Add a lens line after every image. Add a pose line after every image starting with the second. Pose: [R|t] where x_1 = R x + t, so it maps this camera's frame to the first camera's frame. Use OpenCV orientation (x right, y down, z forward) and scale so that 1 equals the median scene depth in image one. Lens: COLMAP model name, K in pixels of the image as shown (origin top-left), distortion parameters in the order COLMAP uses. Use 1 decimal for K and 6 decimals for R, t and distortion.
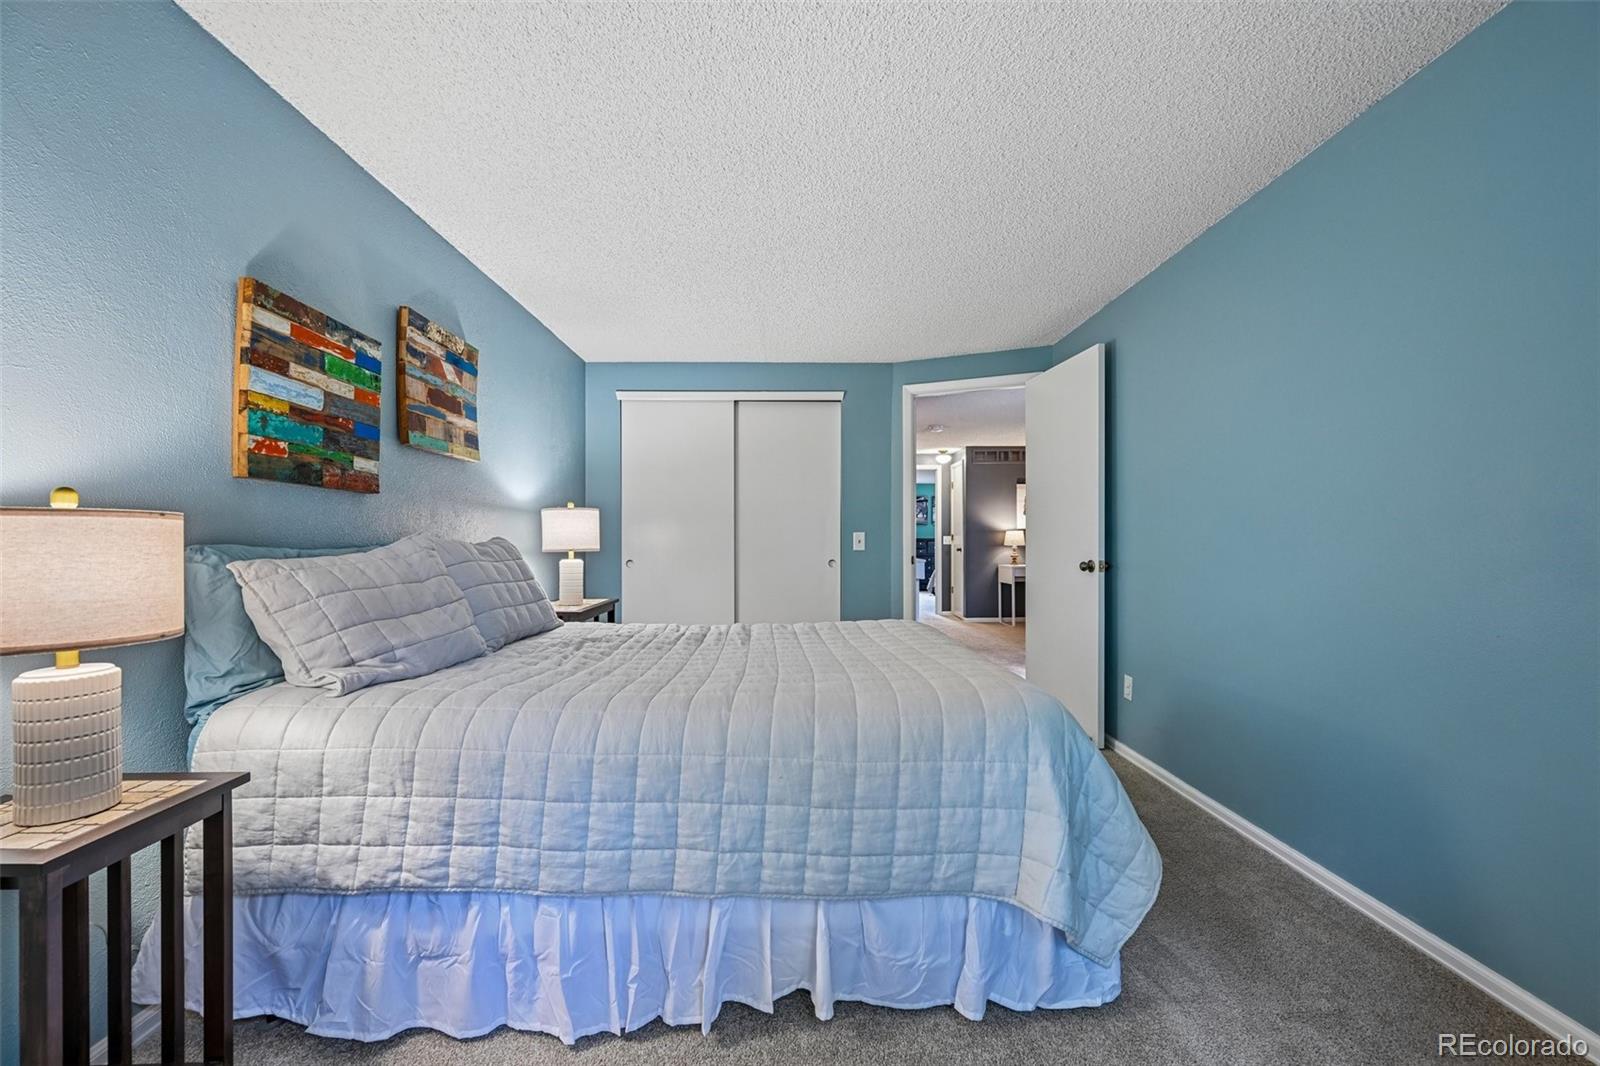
lens RADIAL K [[627.3, 0, 804.8], [0, 627.3, 533.0], [0, 0, 1]] dist [-0.003163, 0.000303]
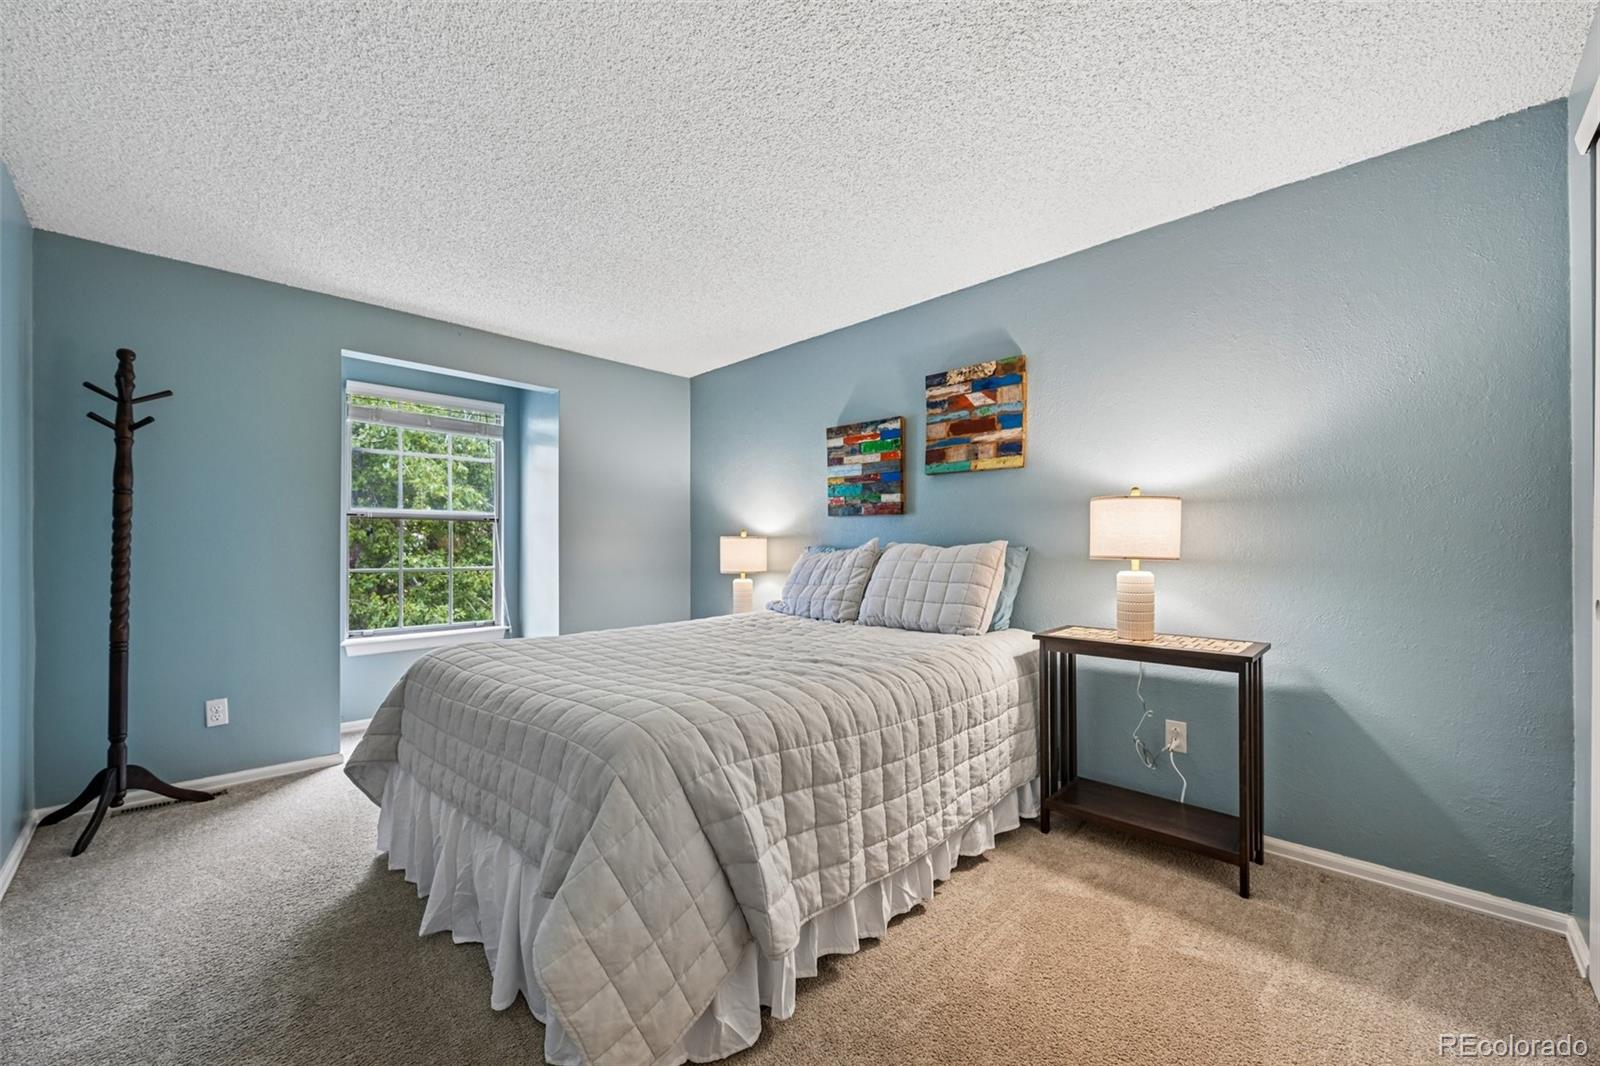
lens RADIAL K [[627.3, 0, 802.4], [0, 627.3, 541.3], [0, 0, 1]] dist [-0.003163, 0.000303]
pose [[-0.723579, -0.002443, -0.690237, 0.574363], [0.009429, 0.999865, -0.013423, 0.023681], [0.690177, -0.016221, -0.723459, 1.983299]]
